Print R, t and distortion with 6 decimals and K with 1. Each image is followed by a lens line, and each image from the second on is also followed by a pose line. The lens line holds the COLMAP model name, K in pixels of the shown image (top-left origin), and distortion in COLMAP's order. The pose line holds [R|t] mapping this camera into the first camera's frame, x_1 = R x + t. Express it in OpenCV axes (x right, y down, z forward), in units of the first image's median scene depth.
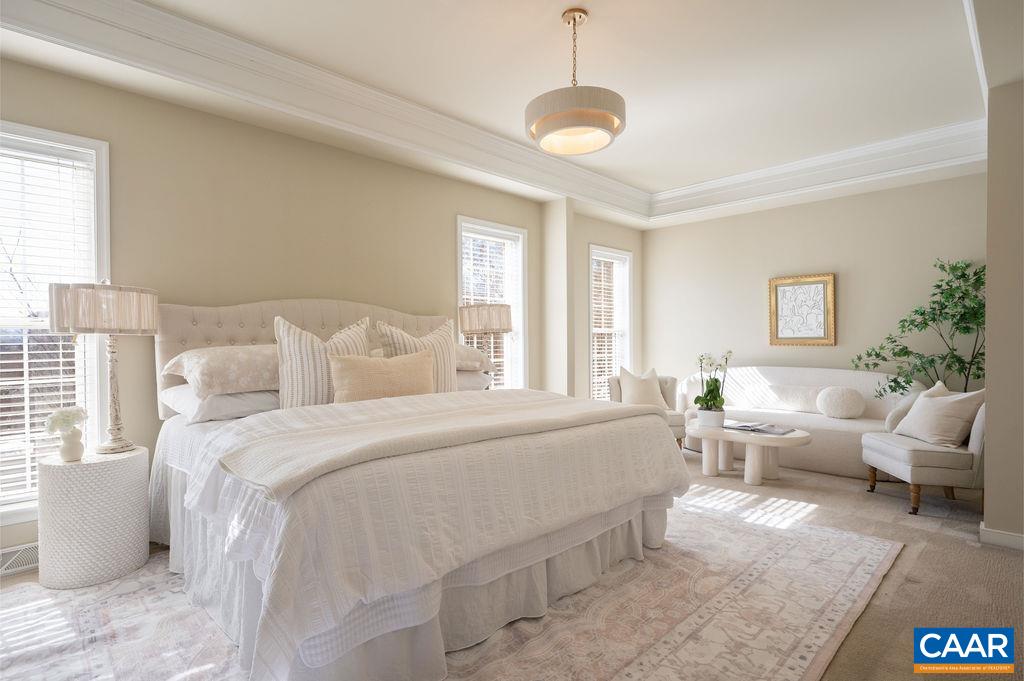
lens RADIAL K [[513.4, 0, 510.3], [0, 513.4, 344.7], [0, 0, 1]] dist [0.001928, 0.000473]
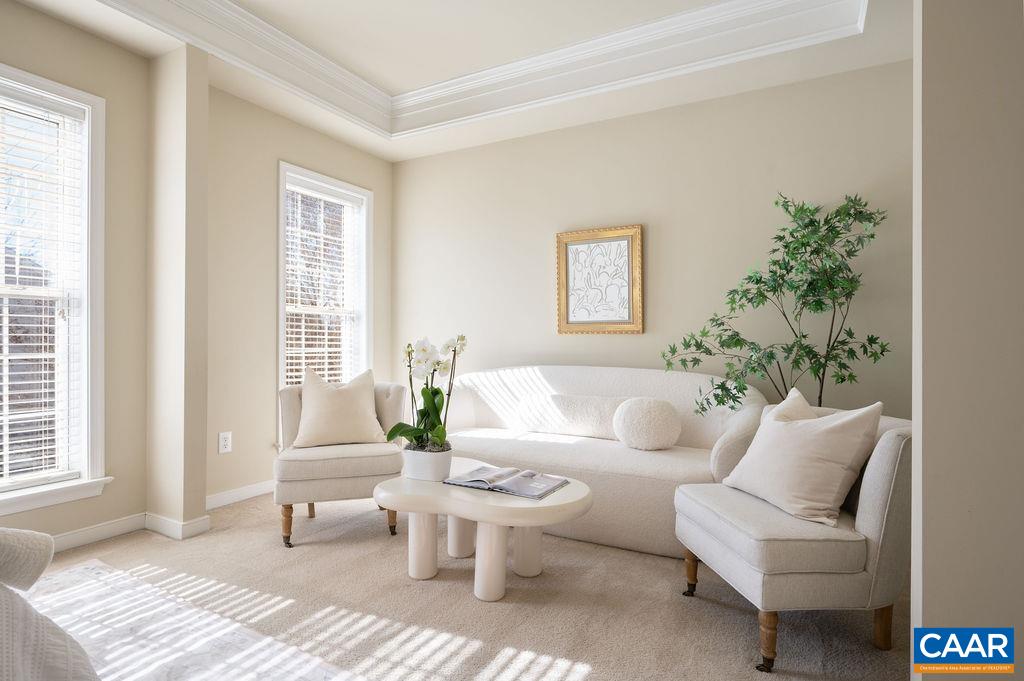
lens RADIAL K [[534.2, 0, 512.0], [0, 534.2, 340.5], [0, 0, 1]] dist [0.000971, -0.000163]
pose [[0.957546, 0.005775, 0.288223, 0.317731], [-0.003239, 0.999952, -0.009273, 0.021089], [-0.288262, 0.007946, 0.957518, 0.453921]]
